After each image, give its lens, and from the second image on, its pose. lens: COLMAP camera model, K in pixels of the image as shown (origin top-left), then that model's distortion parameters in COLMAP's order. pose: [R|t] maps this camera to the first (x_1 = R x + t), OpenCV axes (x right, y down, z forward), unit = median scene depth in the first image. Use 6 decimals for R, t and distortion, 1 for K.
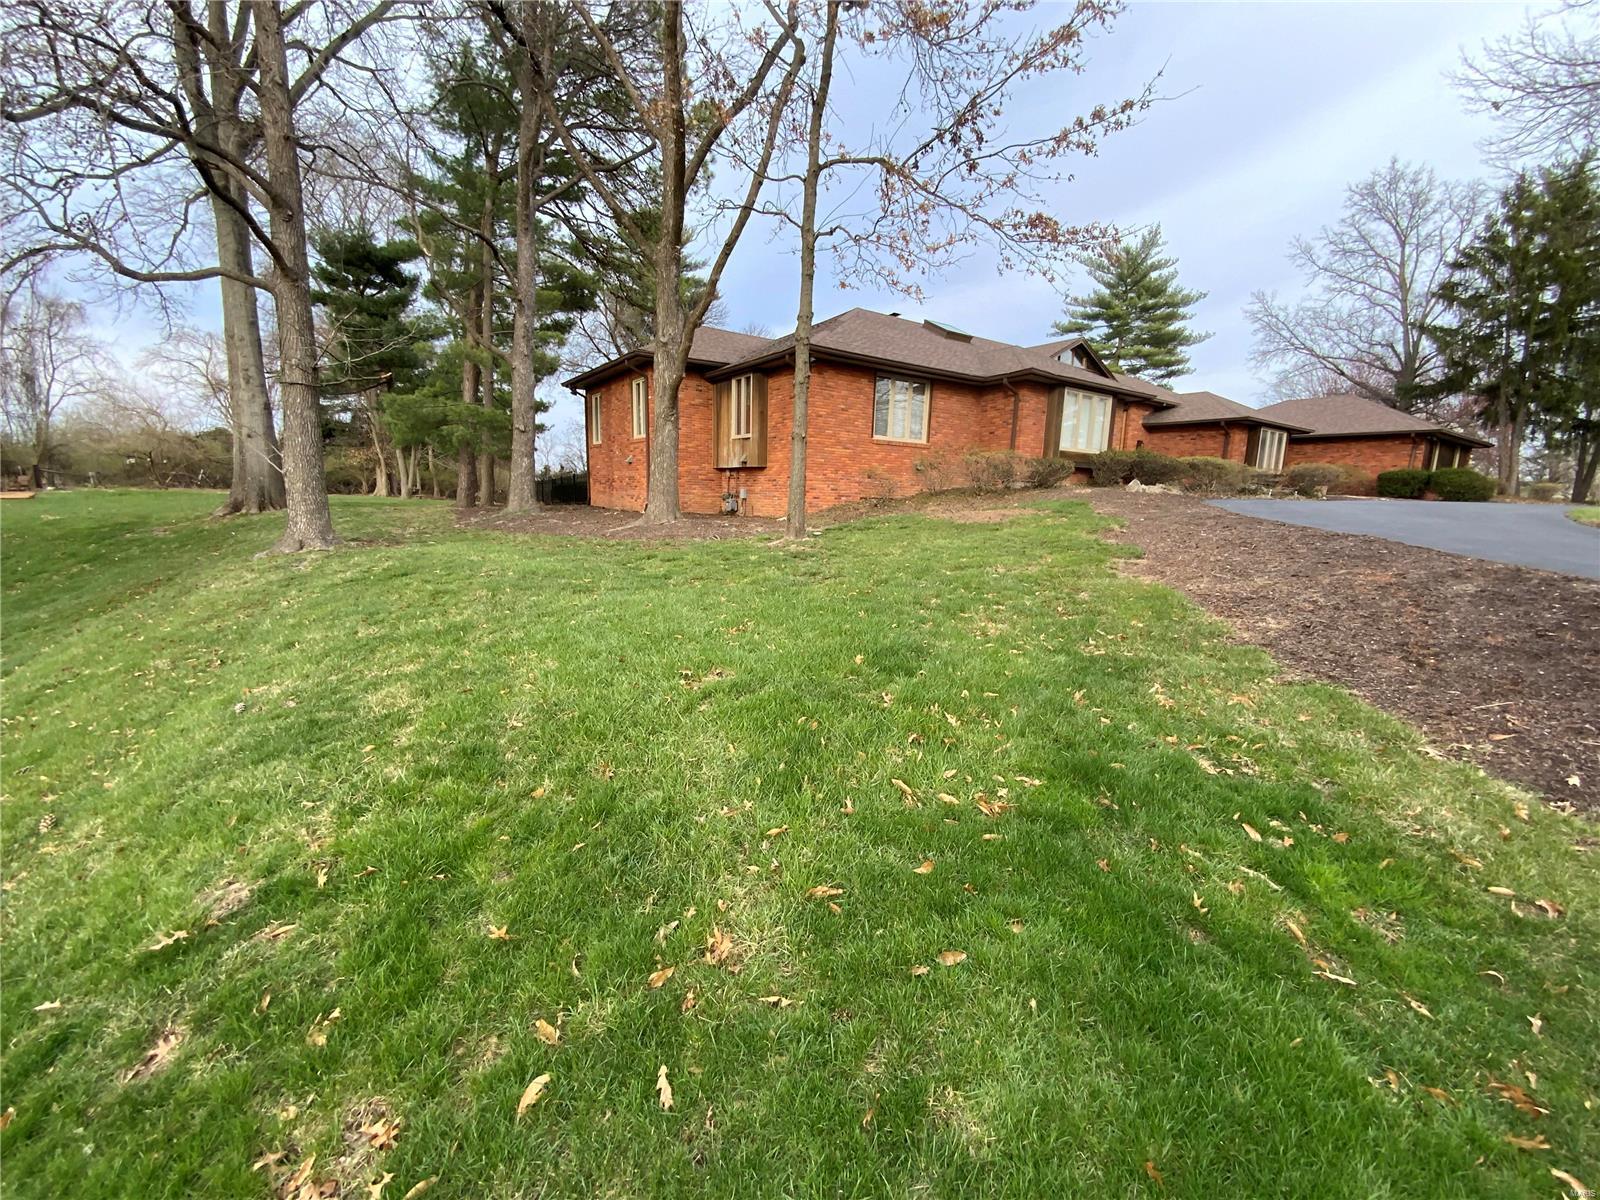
lens RADIAL K [[643.9, 0, 794.8], [0, 643.9, 603.7], [0, 0, 1]] dist [0.001480, -0.011594]
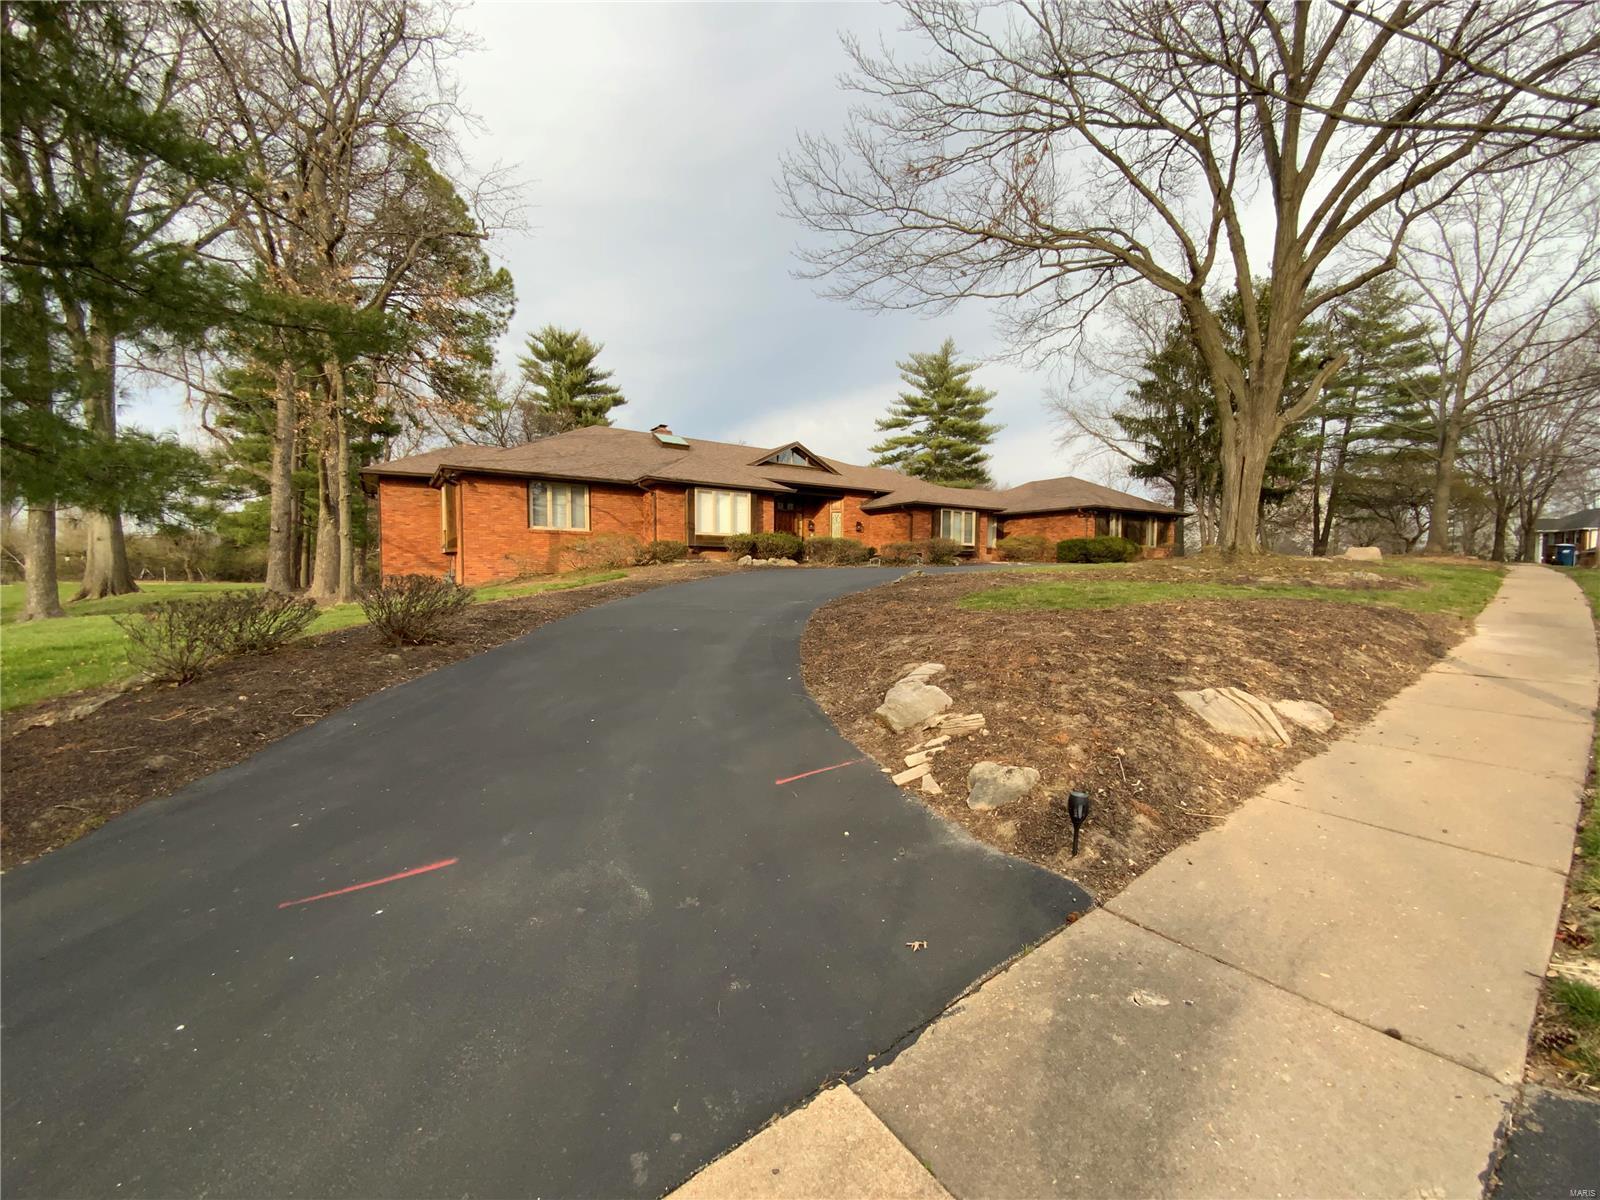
lens RADIAL K [[643.9, 0, 794.8], [0, 643.9, 603.7], [0, 0, 1]] dist [0.001480, -0.011594]
pose [[0.999673, -0.024316, -0.007872, 0.423232], [0.023190, 0.992432, -0.120586, 0.038840], [0.010745, 0.120364, 0.992672, -0.167700]]
